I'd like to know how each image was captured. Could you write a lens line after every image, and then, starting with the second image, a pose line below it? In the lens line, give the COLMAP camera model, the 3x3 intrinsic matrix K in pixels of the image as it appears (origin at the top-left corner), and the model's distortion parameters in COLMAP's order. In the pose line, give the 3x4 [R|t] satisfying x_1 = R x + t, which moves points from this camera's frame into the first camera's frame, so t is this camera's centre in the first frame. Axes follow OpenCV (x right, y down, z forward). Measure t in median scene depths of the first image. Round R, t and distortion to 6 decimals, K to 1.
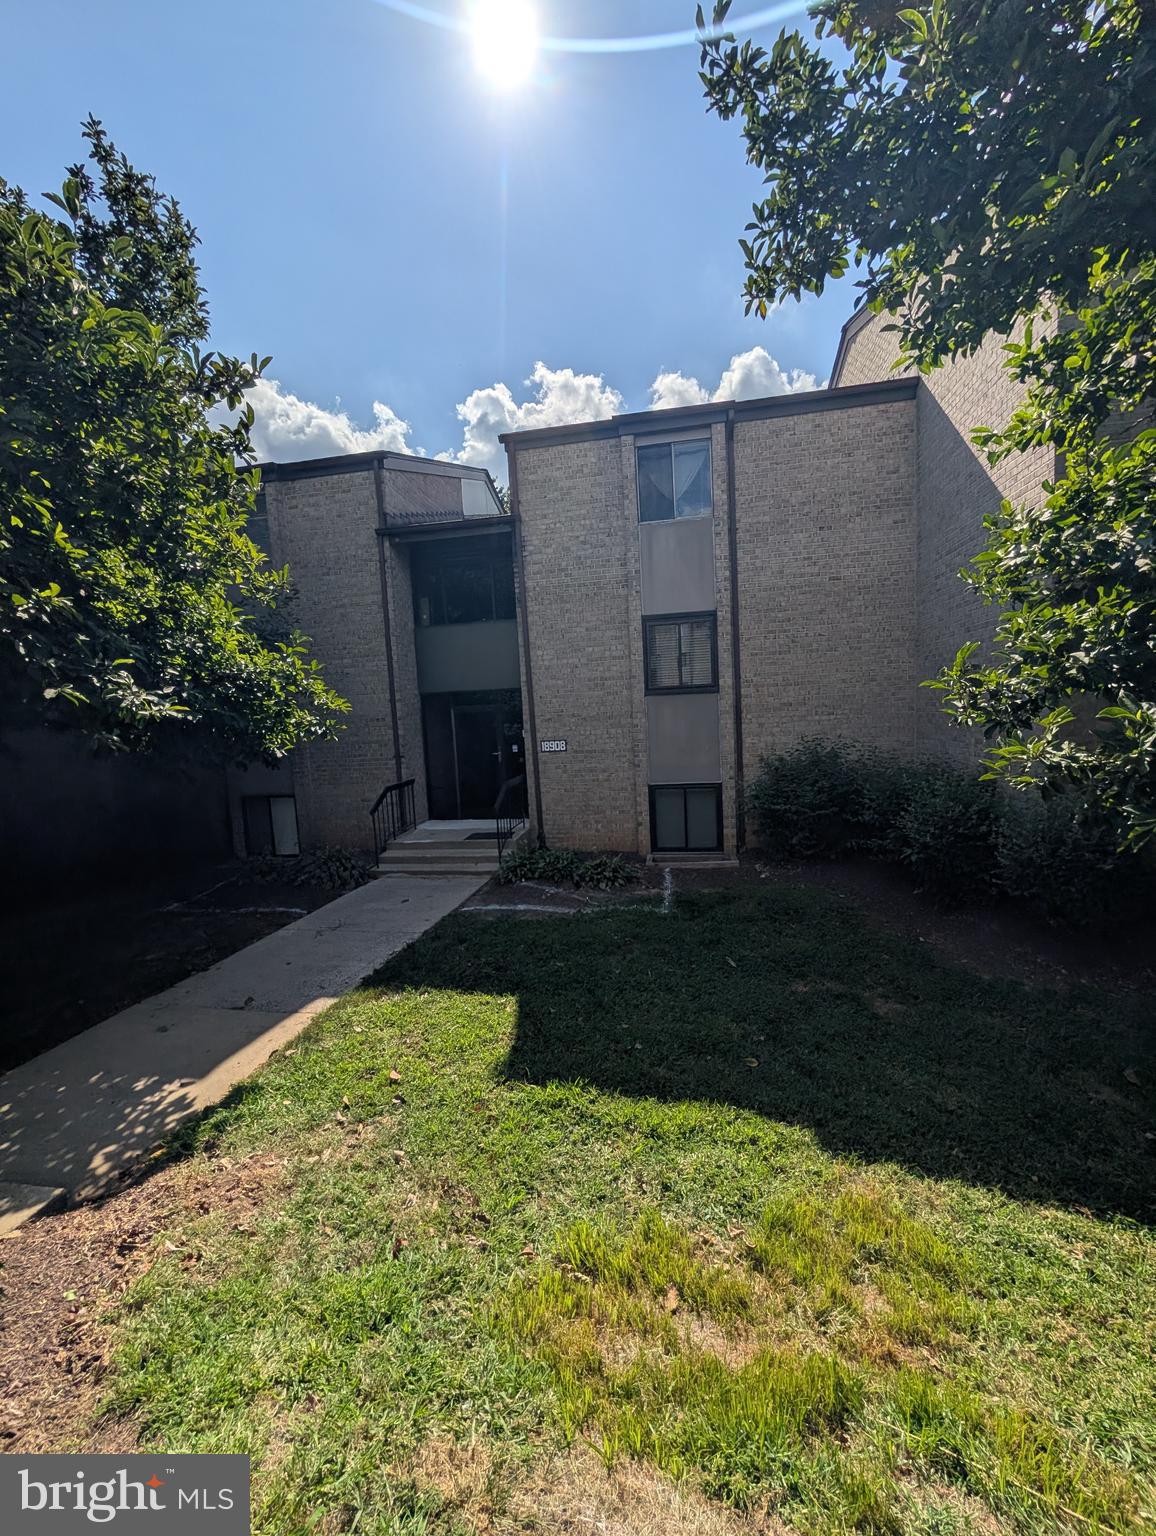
lens RADIAL K [[579.5, 0, 582.6], [0, 579.5, 766.5], [0, 0, 1]] dist [-0.008619, 0.003033]
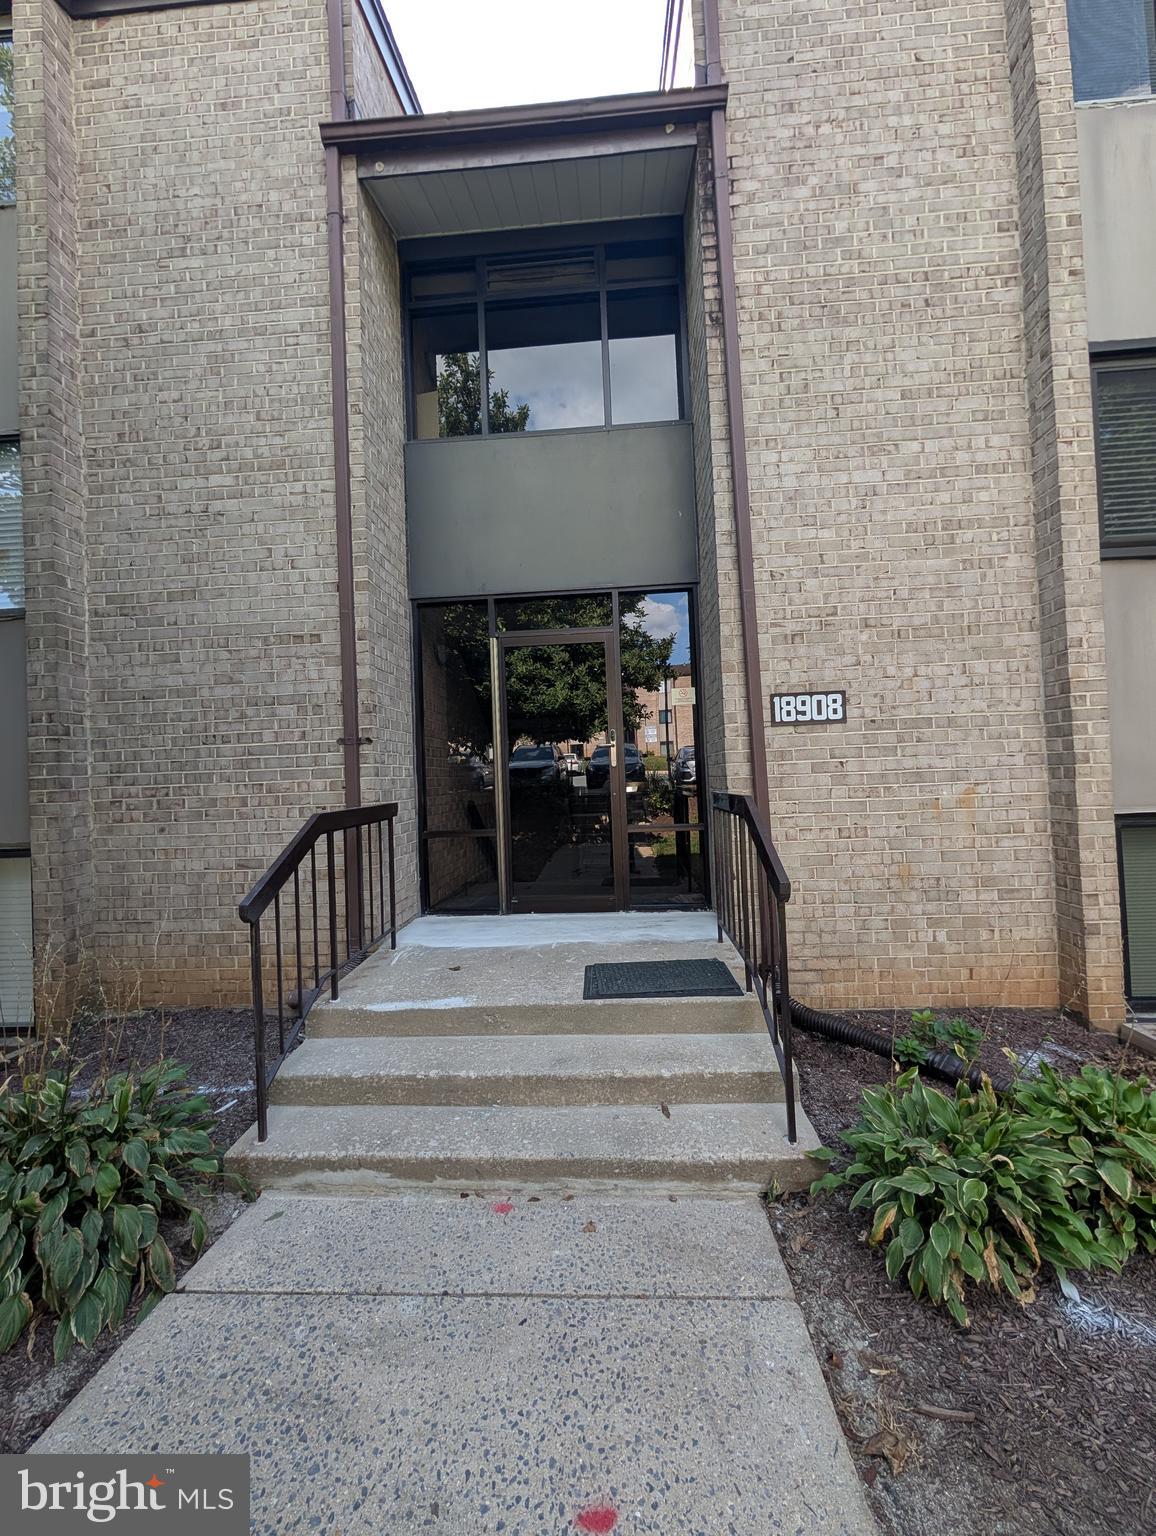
lens RADIAL K [[579.5, 0, 582.6], [0, 579.5, 766.5], [0, 0, 1]] dist [-0.008619, 0.003033]
pose [[0.993583, 0.015035, 0.112099, -0.231090], [-0.002041, 0.993347, -0.115142, 0.042365], [-0.113084, 0.114175, 0.987004, 0.673792]]
